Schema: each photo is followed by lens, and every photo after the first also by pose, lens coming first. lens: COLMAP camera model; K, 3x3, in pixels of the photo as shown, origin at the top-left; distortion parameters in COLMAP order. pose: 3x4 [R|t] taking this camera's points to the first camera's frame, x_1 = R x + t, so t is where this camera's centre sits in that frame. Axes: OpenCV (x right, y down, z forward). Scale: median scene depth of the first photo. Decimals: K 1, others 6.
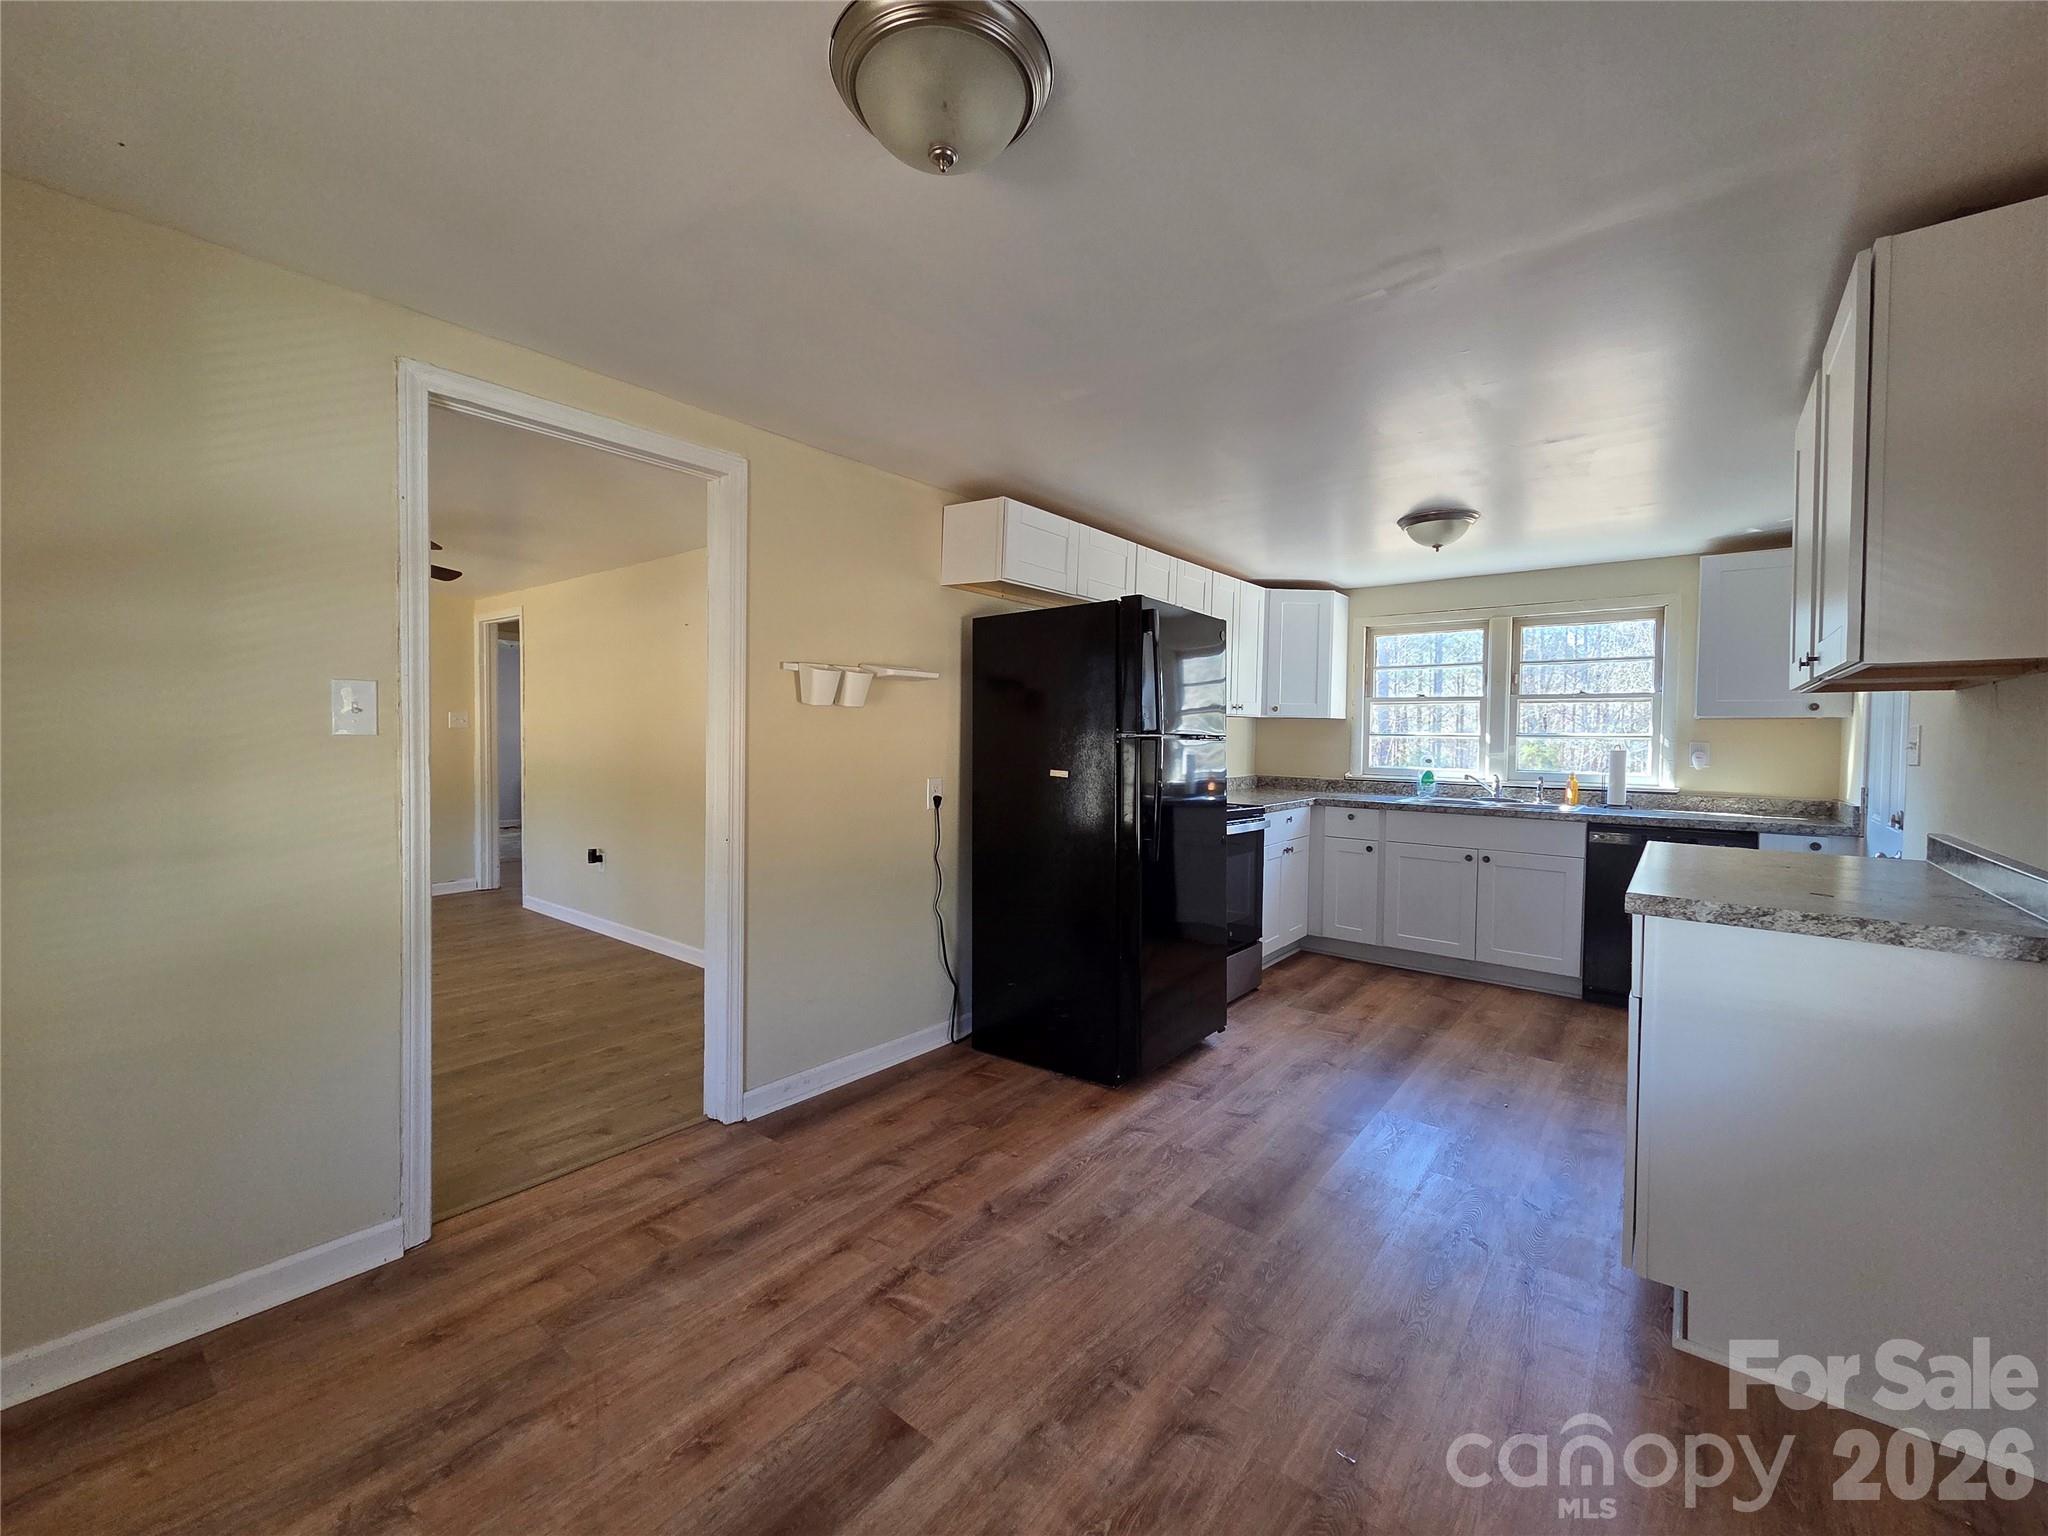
lens RADIAL K [[834.1, 0, 1032.5], [0, 834.1, 756.0], [0, 0, 1]] dist [0.001704, 0.000181]
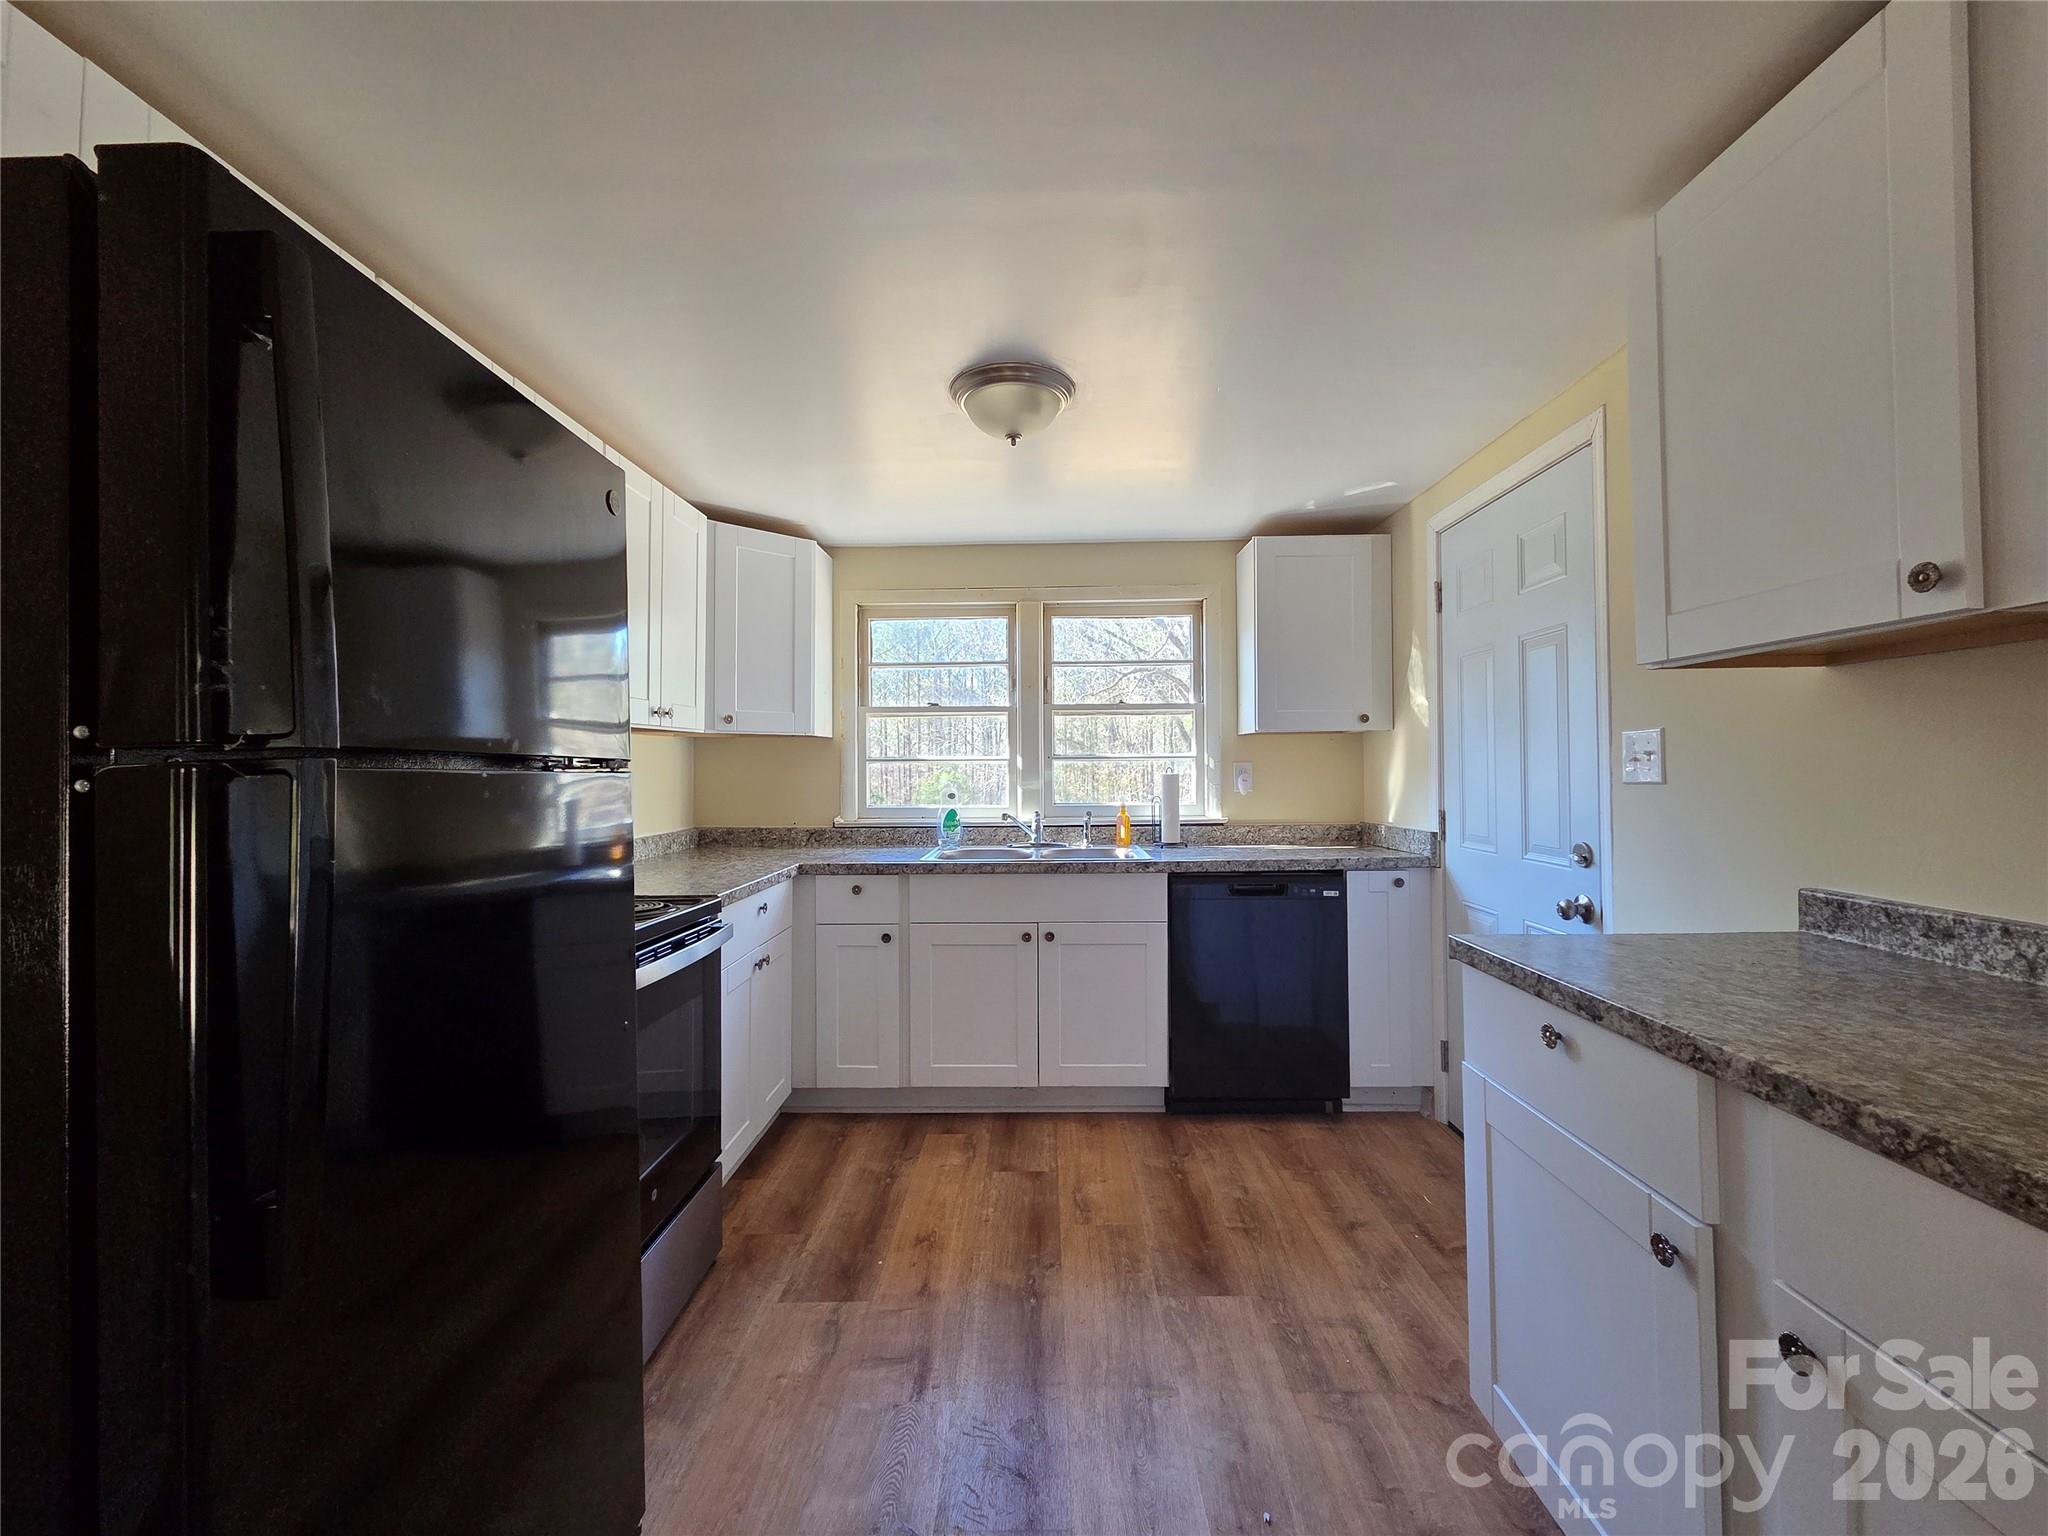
lens RADIAL K [[834.1, 0, 1032.5], [0, 834.1, 756.0], [0, 0, 1]] dist [0.001704, 0.000181]
pose [[0.793778, -0.010868, 0.608110, 0.105472], [0.034902, 0.999007, -0.027705, -0.005937], [-0.607205, 0.043216, 0.793369, 0.416978]]
